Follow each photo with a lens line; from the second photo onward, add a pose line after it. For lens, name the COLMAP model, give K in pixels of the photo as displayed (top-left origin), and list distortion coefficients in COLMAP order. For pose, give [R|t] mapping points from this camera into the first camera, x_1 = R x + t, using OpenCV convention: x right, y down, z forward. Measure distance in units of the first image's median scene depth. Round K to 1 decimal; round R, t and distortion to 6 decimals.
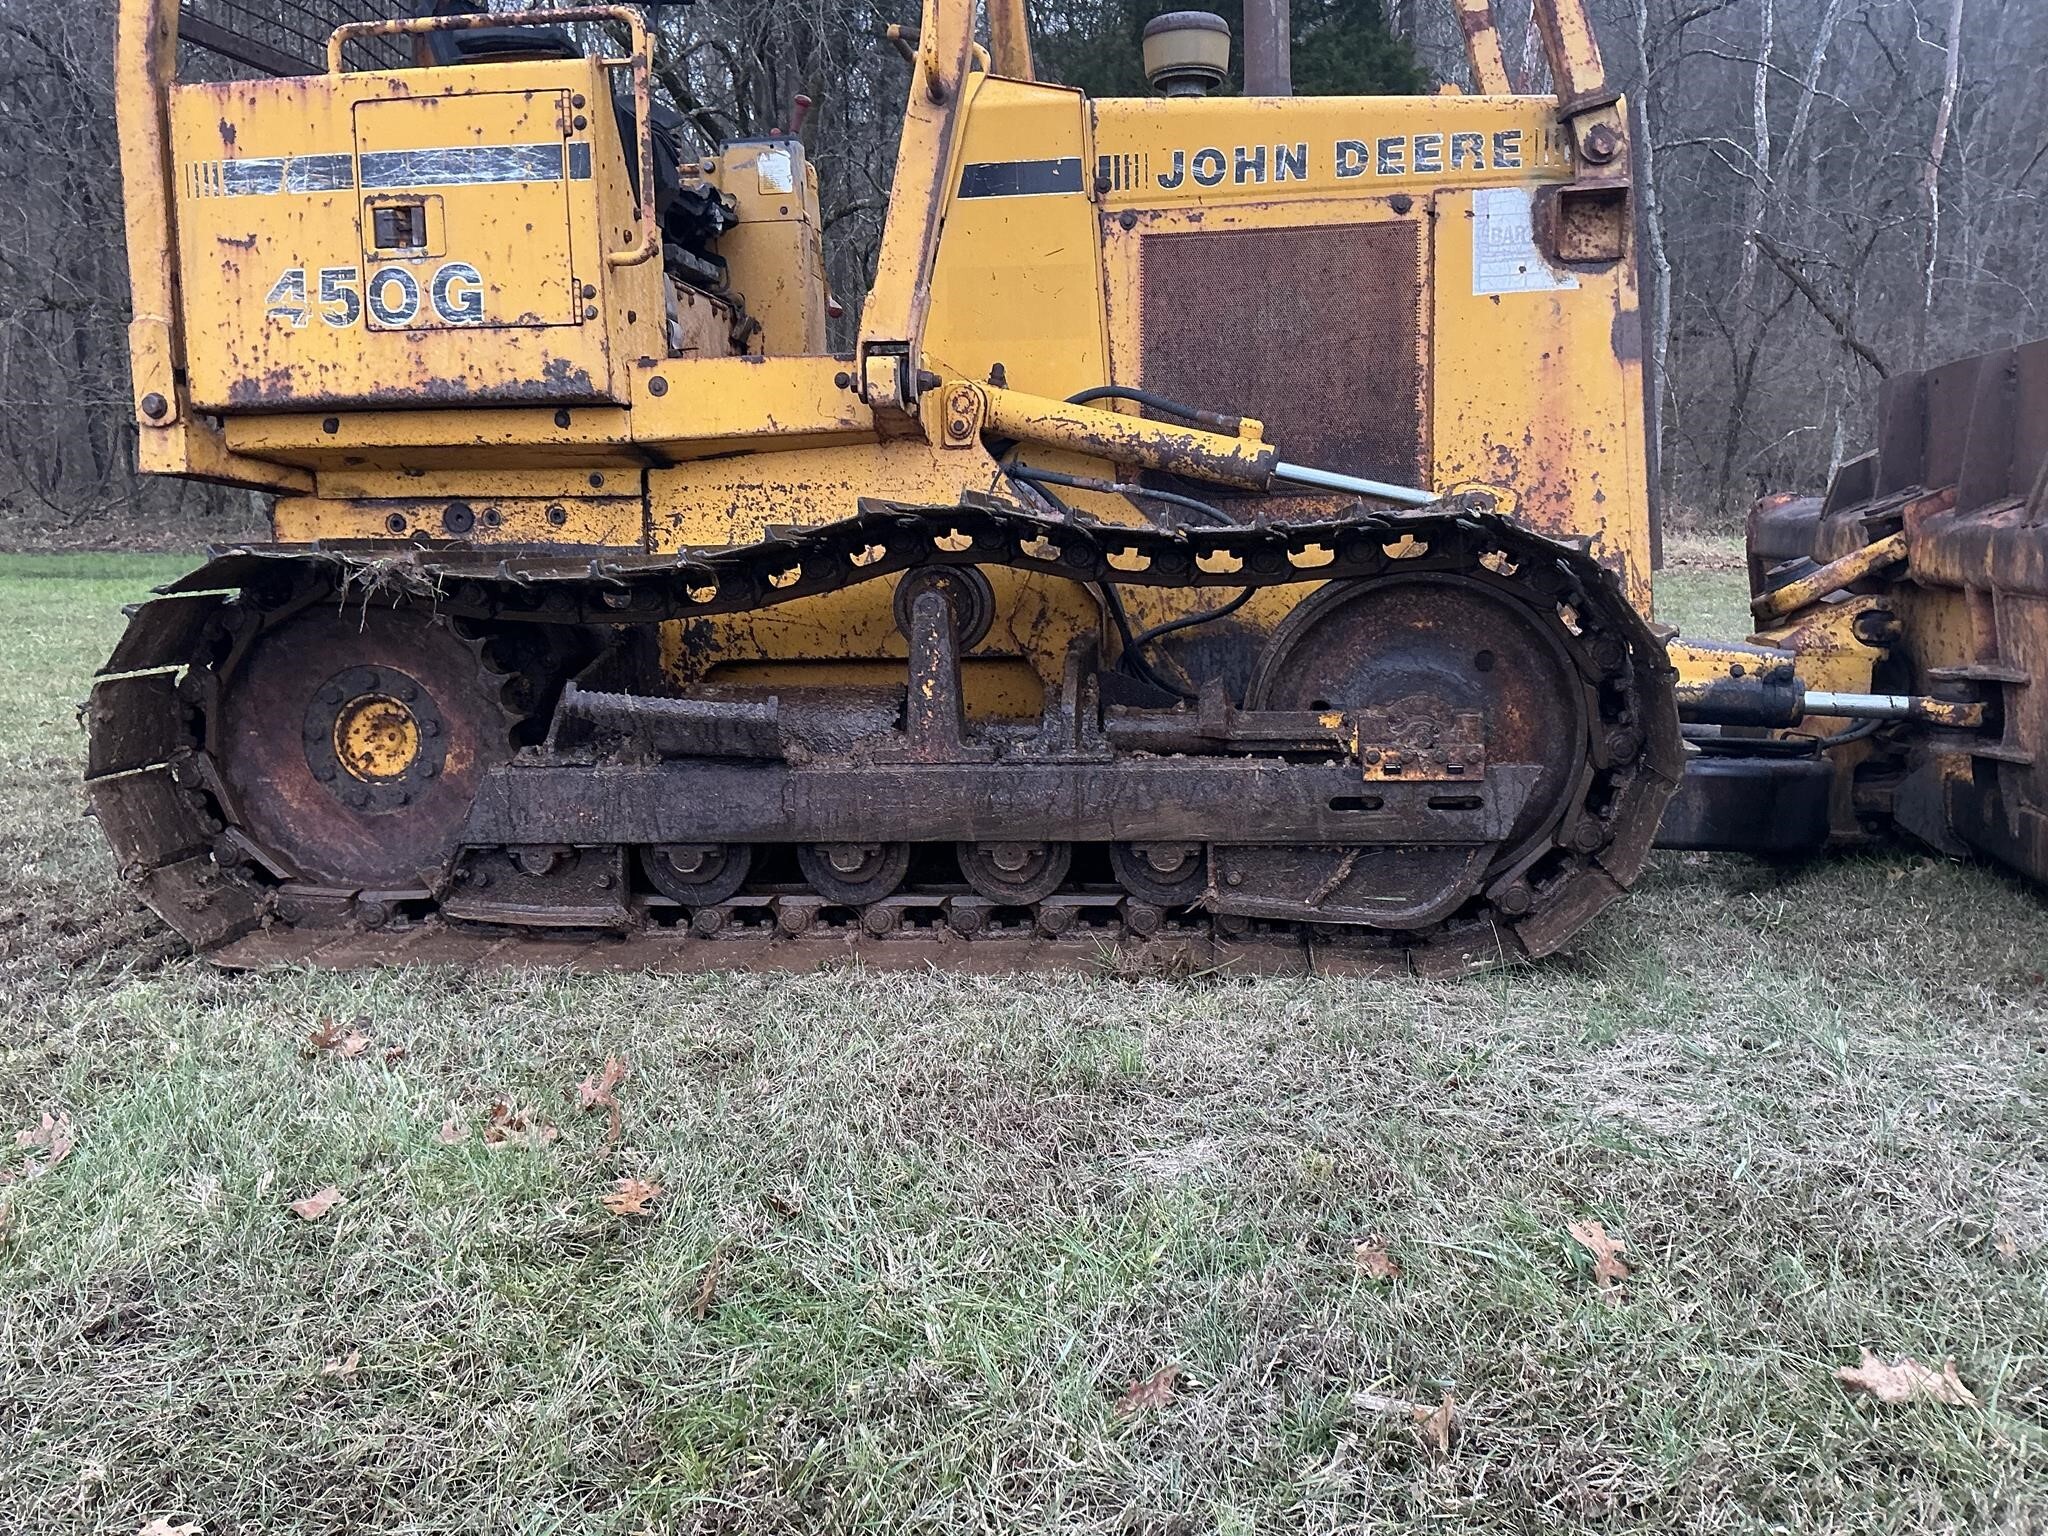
lens RADIAL K [[1703.7, 0, 1024.0], [0, 1703.7, 768.0], [0, 0, 1]] dist [0.155392, -0.323416]
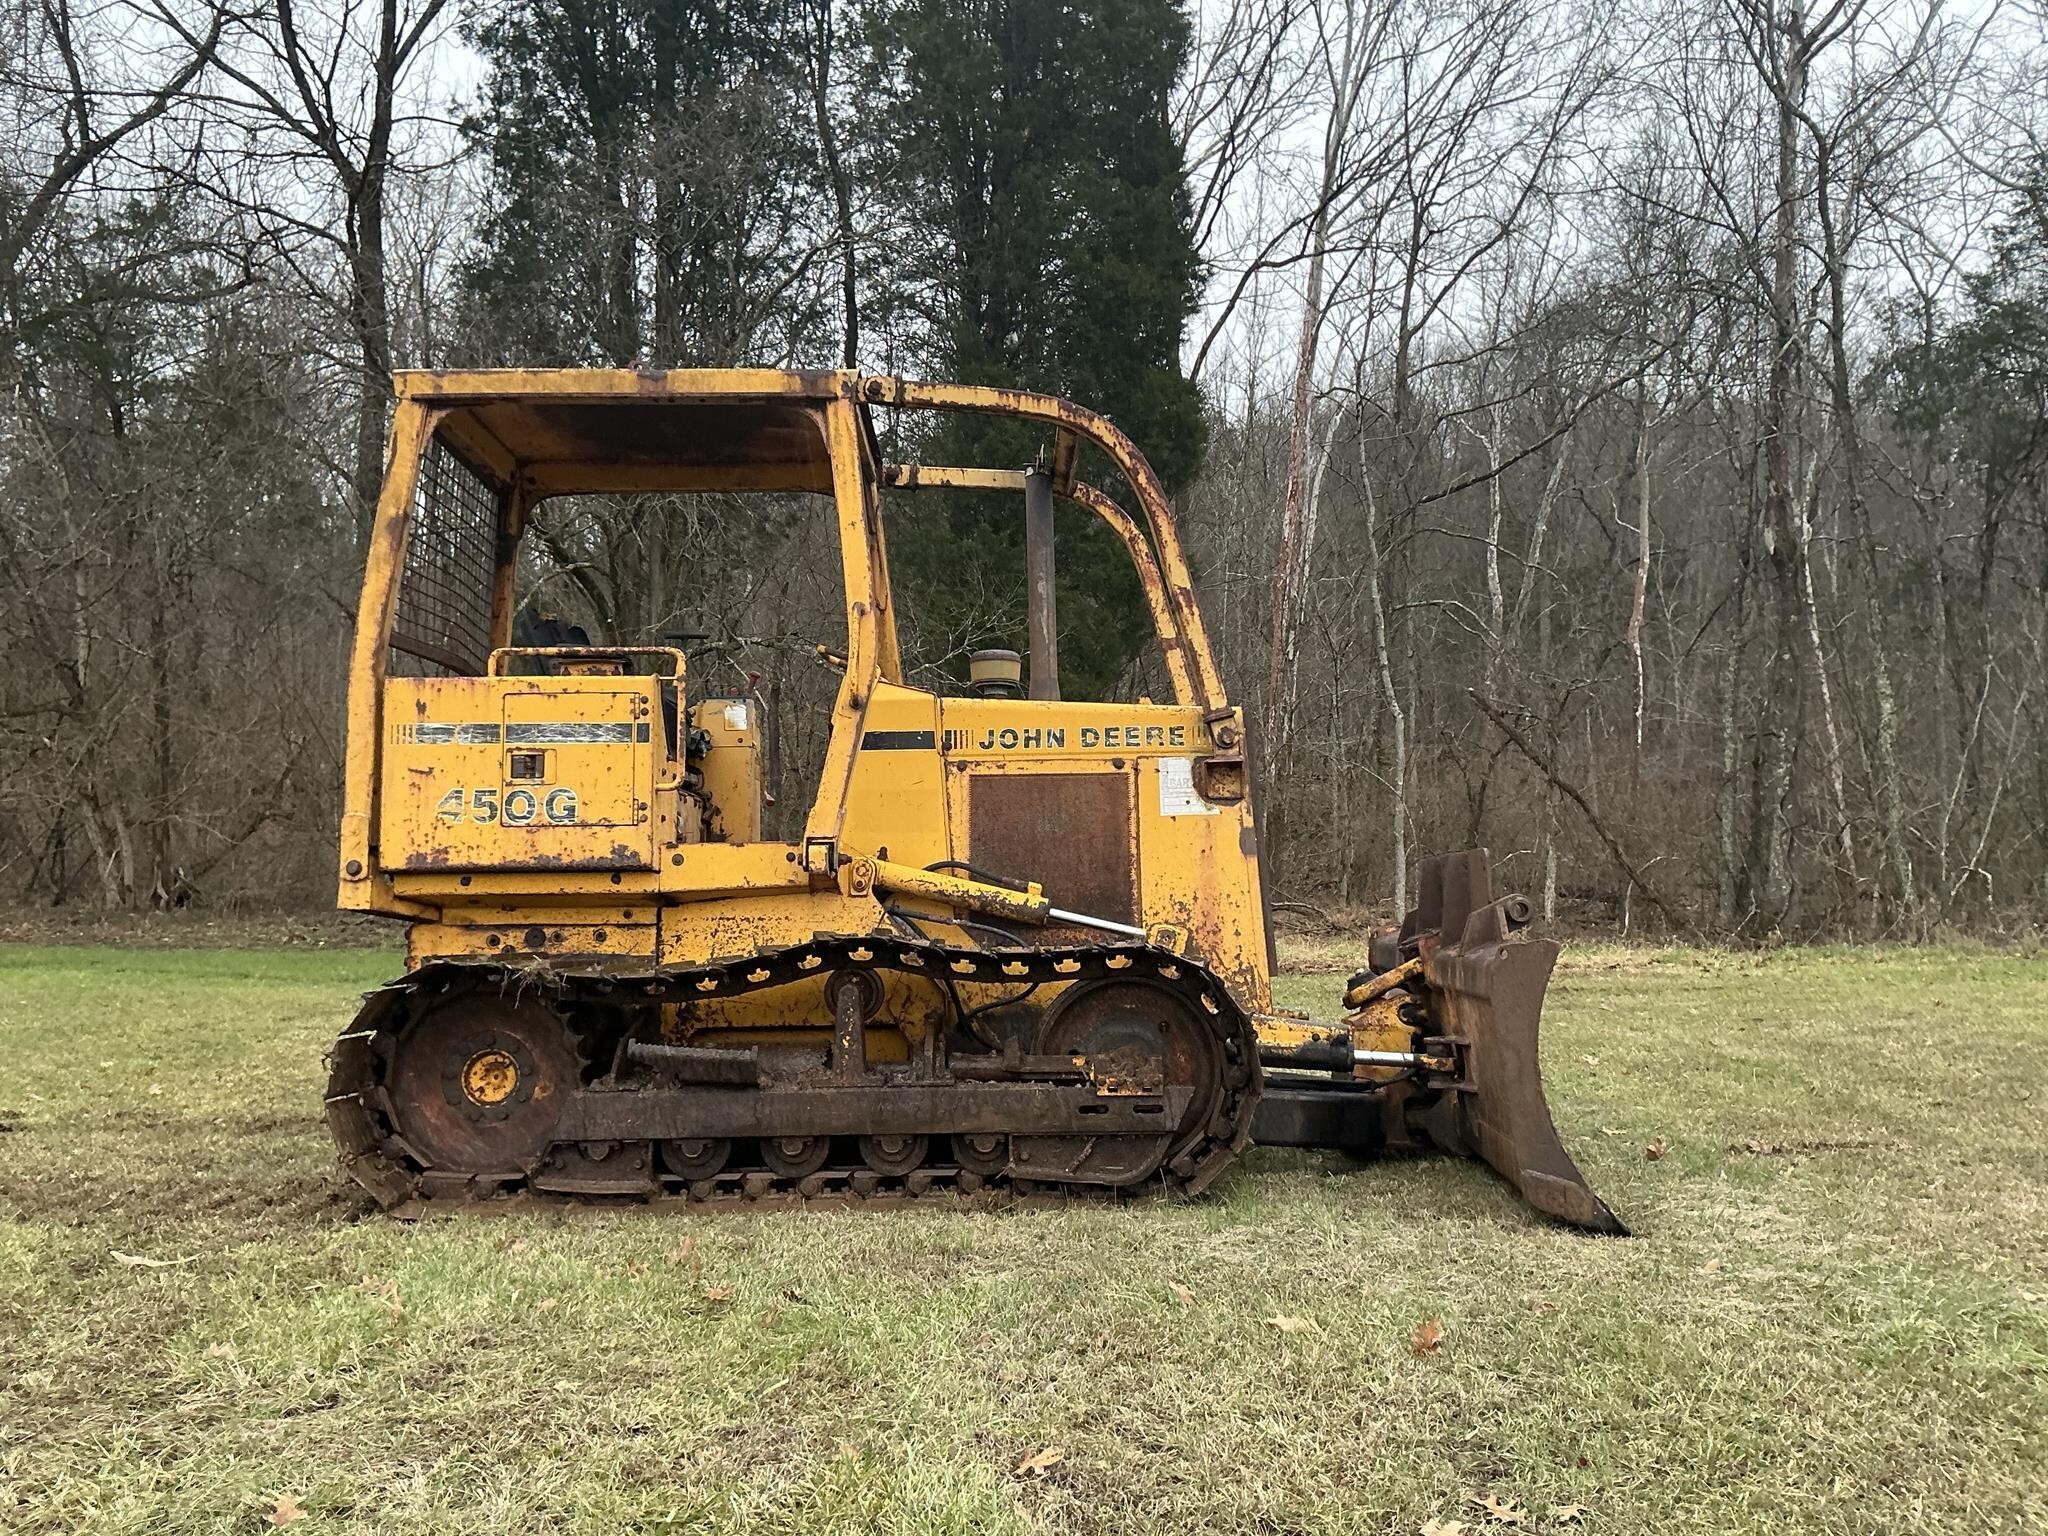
lens RADIAL K [[1703.7, 0, 1024.0], [0, 1703.7, 768.0], [0, 0, 1]] dist [0.155392, -0.323416]
pose [[0.993903, 0.022141, 0.108007, -0.062447], [0.002811, 0.974221, -0.225577, 0.065419], [-0.110218, 0.224505, 0.968220, -0.656185]]
